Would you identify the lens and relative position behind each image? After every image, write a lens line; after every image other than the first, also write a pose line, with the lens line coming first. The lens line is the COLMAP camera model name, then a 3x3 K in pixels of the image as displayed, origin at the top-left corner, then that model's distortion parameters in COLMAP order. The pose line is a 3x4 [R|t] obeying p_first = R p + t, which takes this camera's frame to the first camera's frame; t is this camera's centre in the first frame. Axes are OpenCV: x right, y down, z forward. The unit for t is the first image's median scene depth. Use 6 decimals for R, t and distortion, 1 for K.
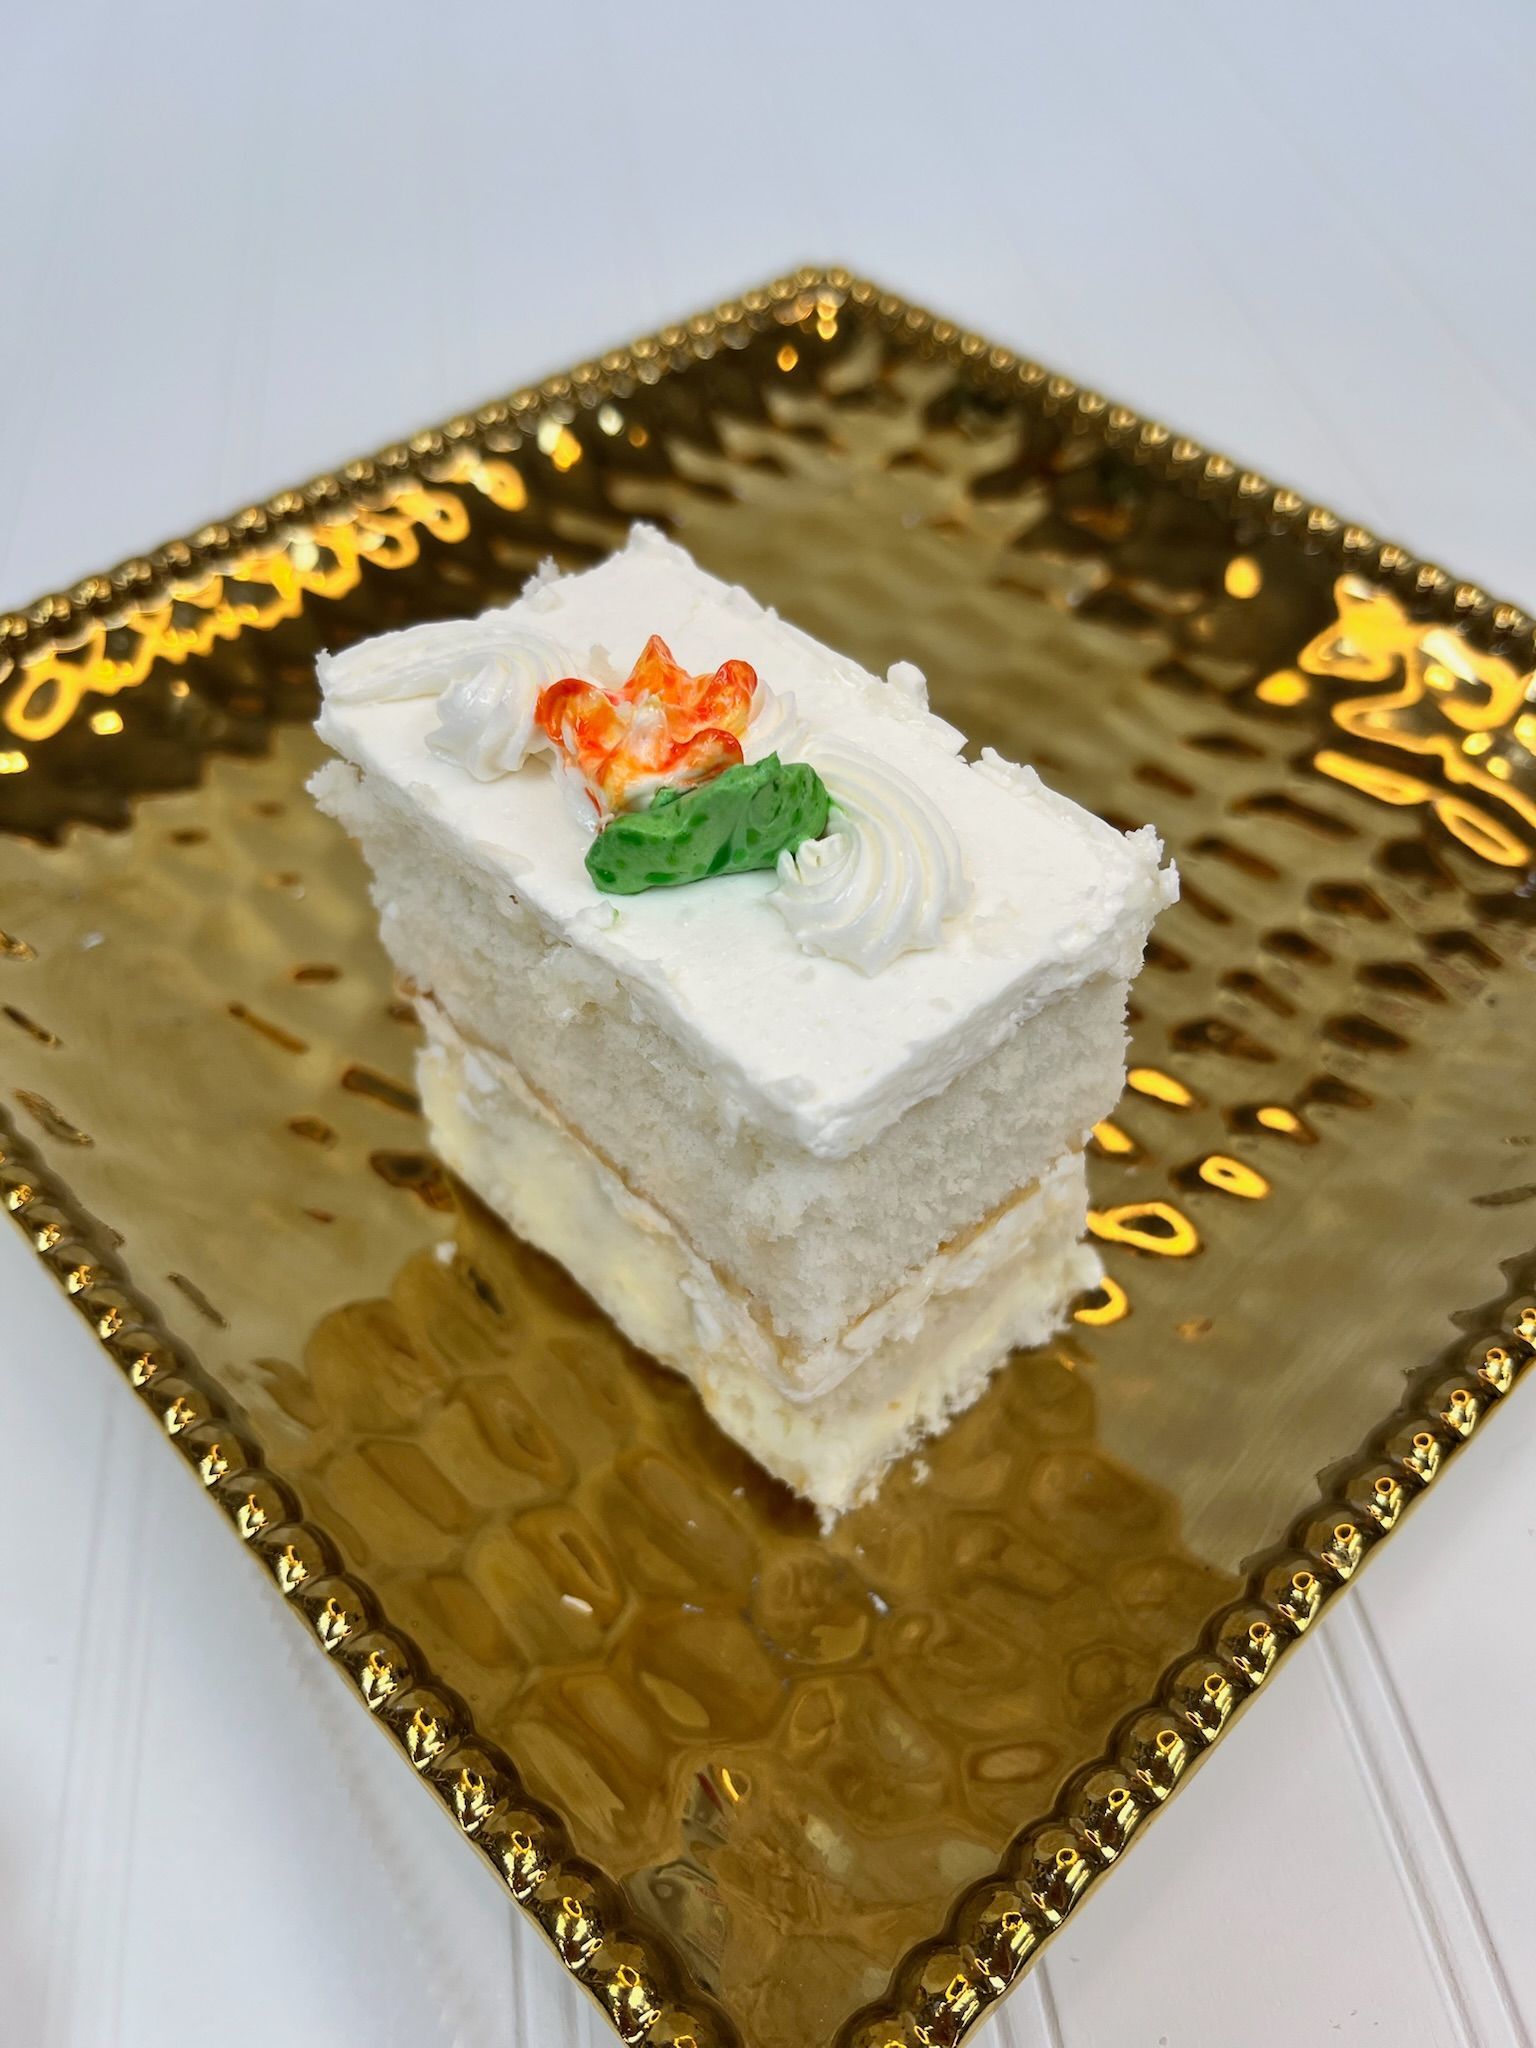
lens RADIAL K [[1559.9, 0, 768.0], [0, 1559.9, 1024.0], [0, 0, 1]] dist [-0.003533, 0.003652]
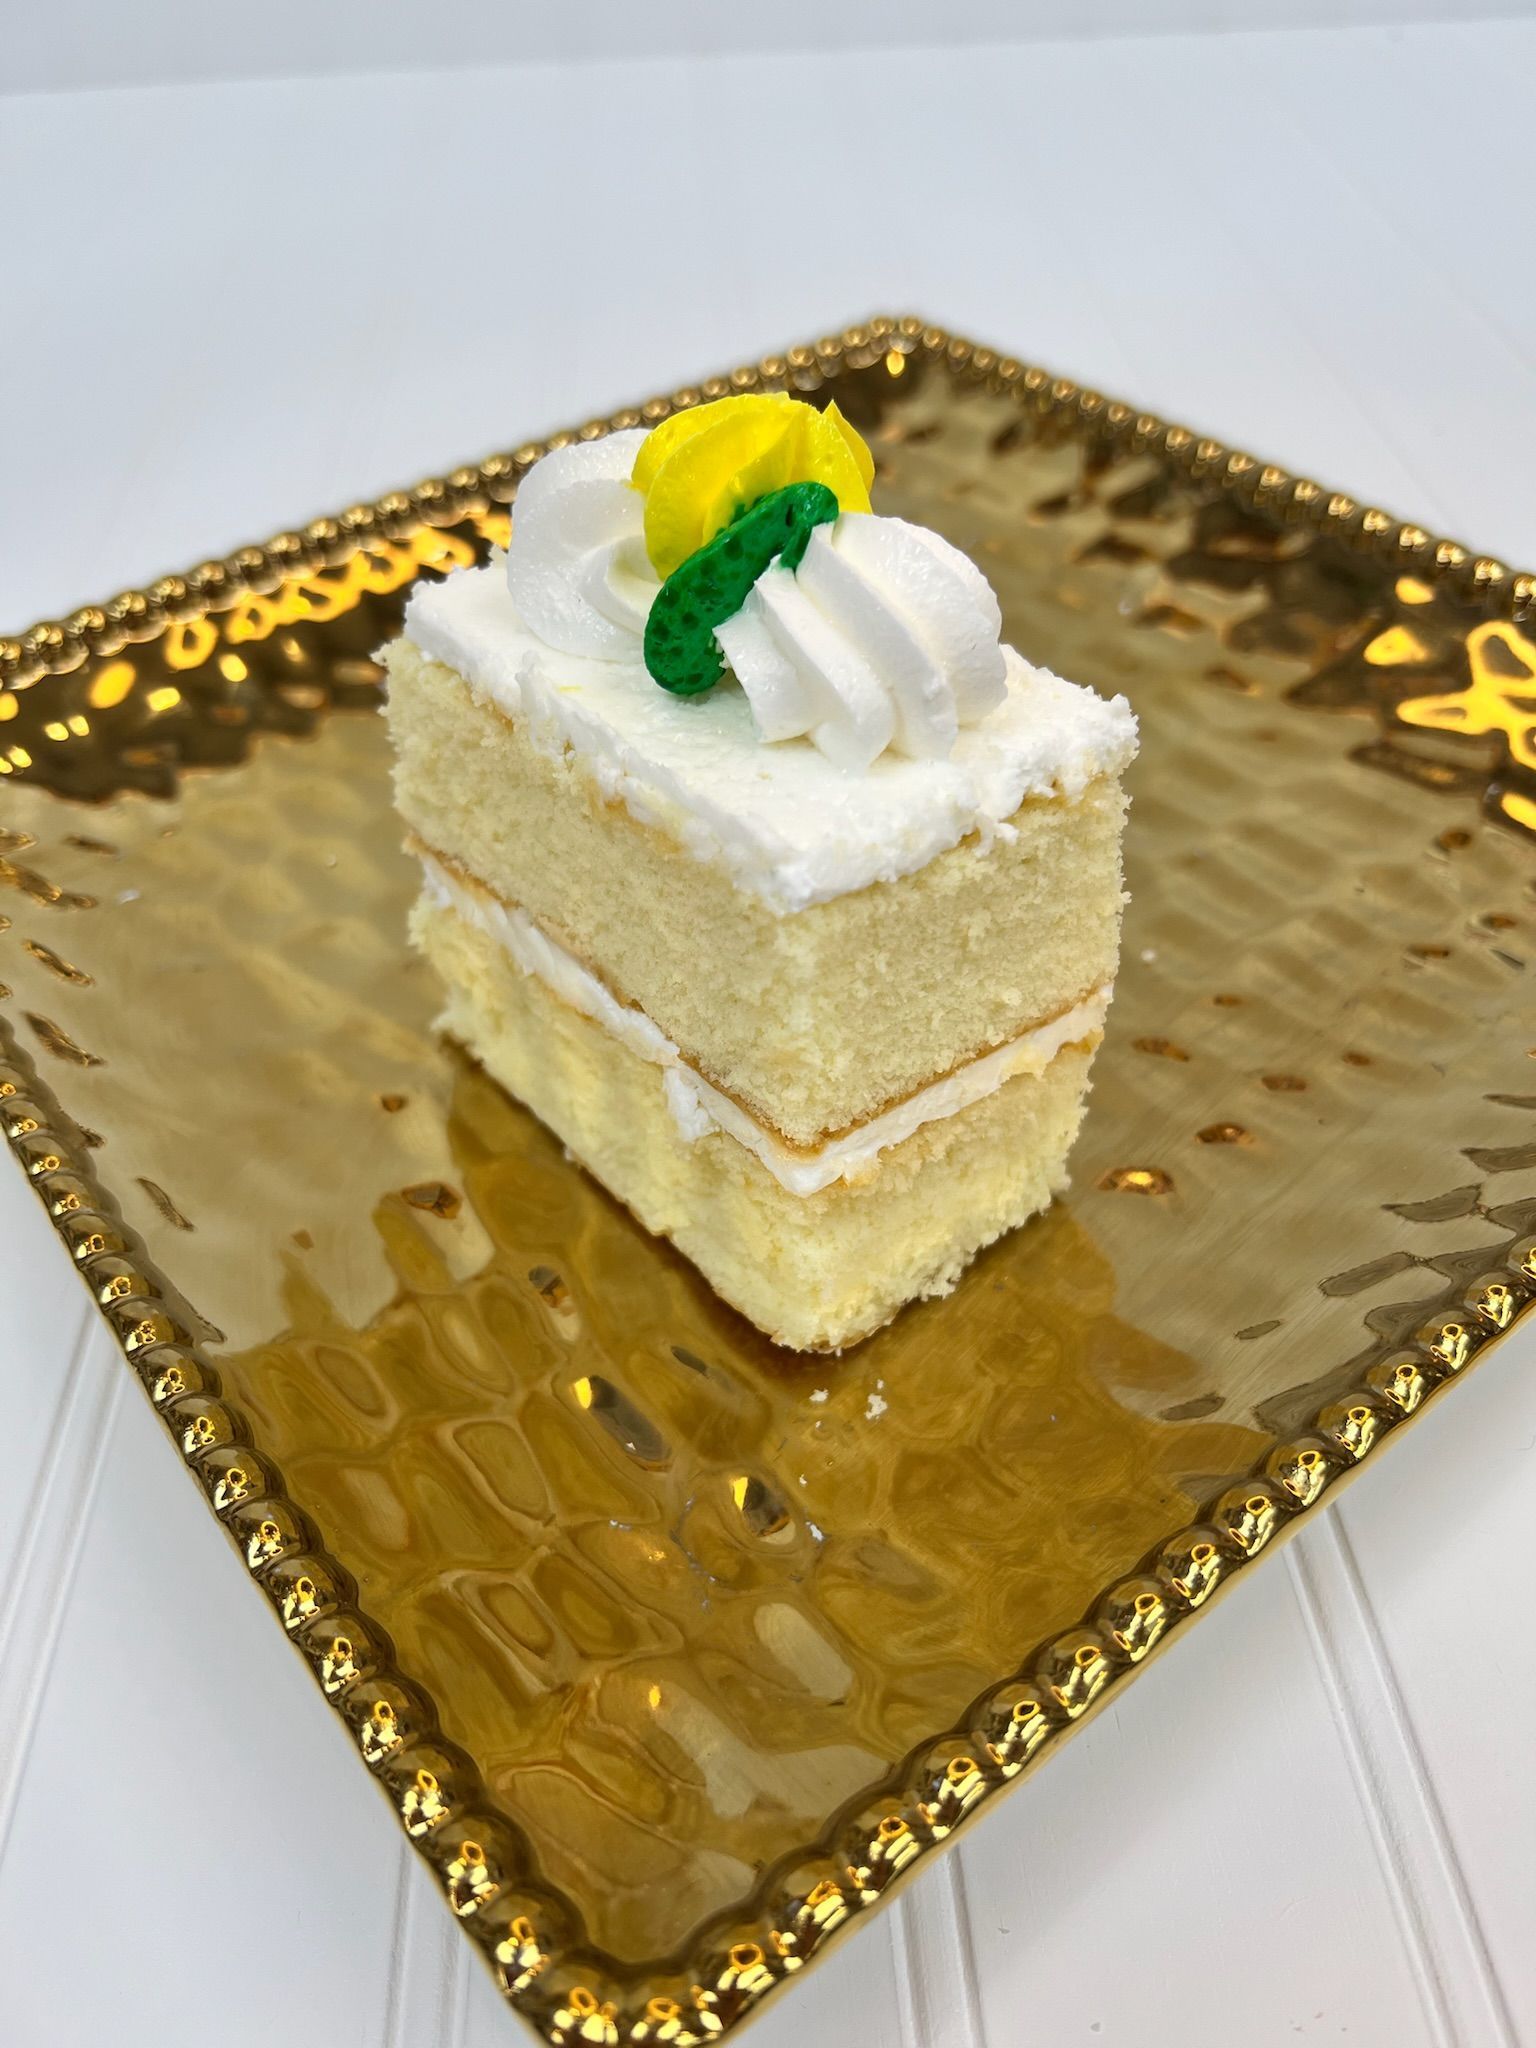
lens RADIAL K [[1554.5, 0, 773.4], [0, 1554.5, 1021.3], [0, 0, 1]] dist [-0.004662, 0.003376]
pose [[0.994233, 0.019255, -0.105499, 0.104101], [-0.029704, 0.994705, -0.098382, 0.118502], [0.103046, 0.100949, 0.989541, 0.028907]]
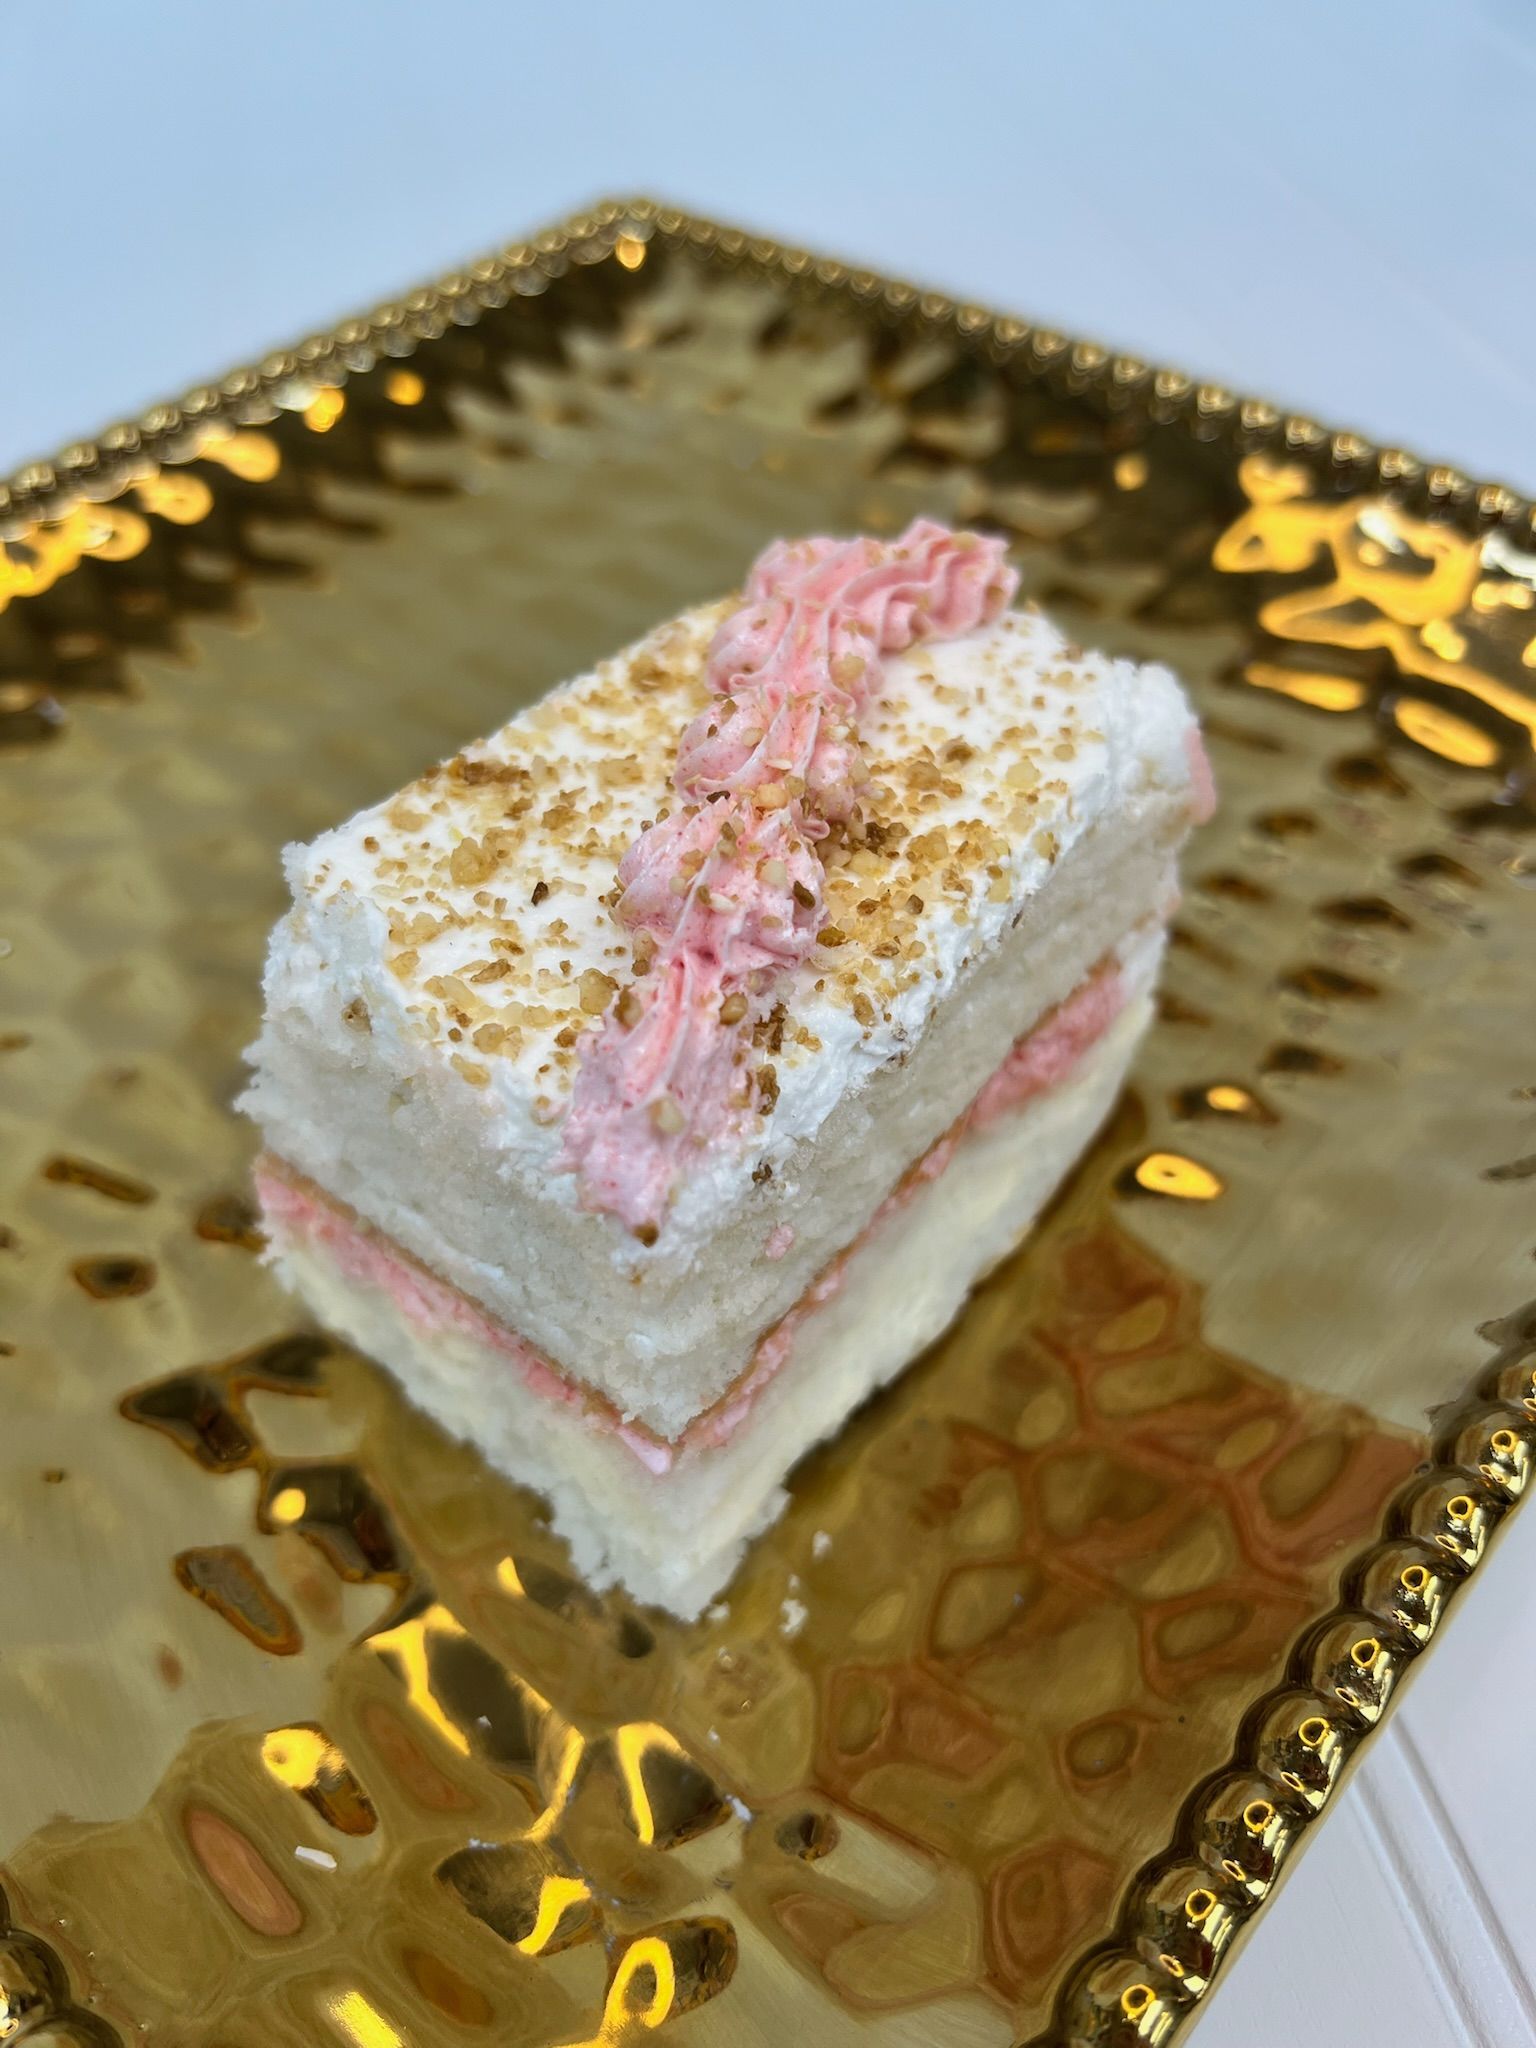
lens RADIAL K [[1588.4, 0, 762.6], [0, 1588.4, 1023.0], [0, 0, 1]] dist [-0.027460, 0.009578]
pose [[0.994843, -0.101070, 0.008476, 0.084115], [0.101346, 0.993878, -0.043999, 0.032063], [-0.003977, 0.044631, 0.998996, 0.191007]]
